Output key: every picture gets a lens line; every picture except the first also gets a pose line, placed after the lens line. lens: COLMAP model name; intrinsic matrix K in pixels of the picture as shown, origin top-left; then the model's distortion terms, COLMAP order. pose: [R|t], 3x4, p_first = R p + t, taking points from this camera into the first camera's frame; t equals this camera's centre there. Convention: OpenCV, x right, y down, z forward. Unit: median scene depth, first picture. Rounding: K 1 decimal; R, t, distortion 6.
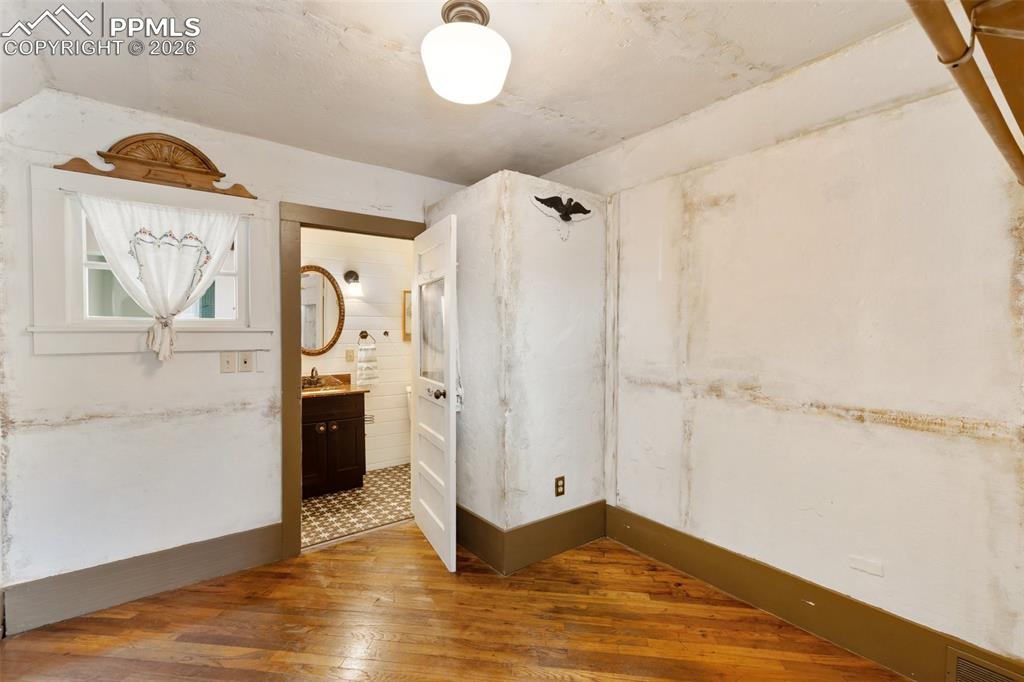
lens RADIAL K [[469.3, 0, 498.6], [0, 469.3, 339.7], [0, 0, 1]] dist [0.000752, 0.000075]
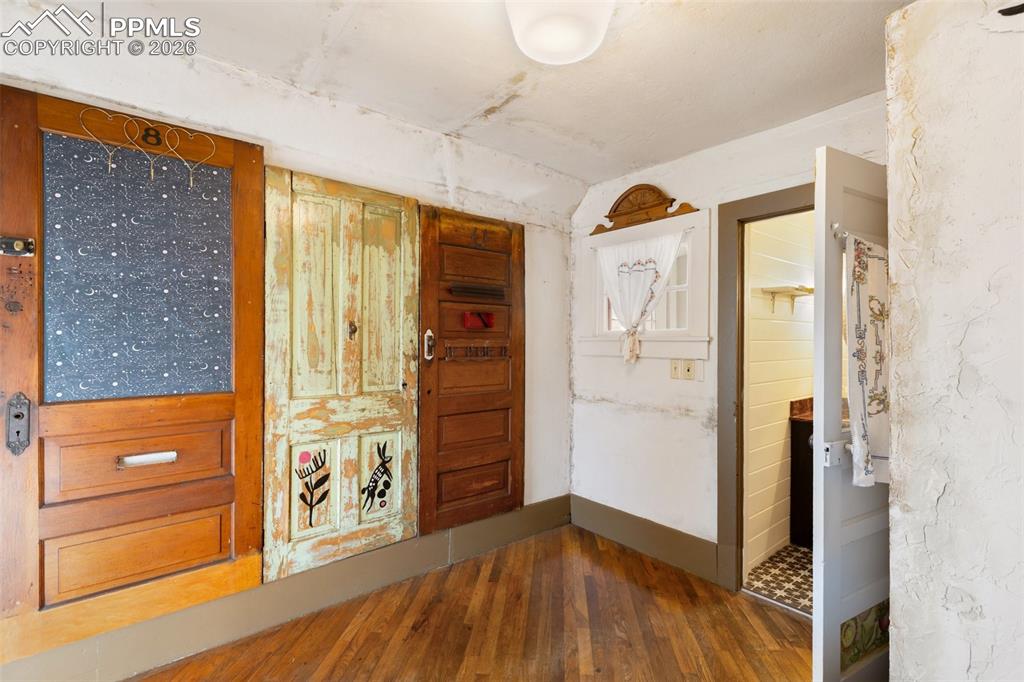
lens RADIAL K [[453.5, 0, 514.9], [0, 453.5, 336.0], [0, 0, 1]] dist [0.001481, 0.000264]
pose [[0.054372, -0.010310, -0.998467, 0.748083], [-0.024055, 0.999643, -0.011632, -0.012298], [0.998231, 0.024651, 0.054105, 0.940099]]
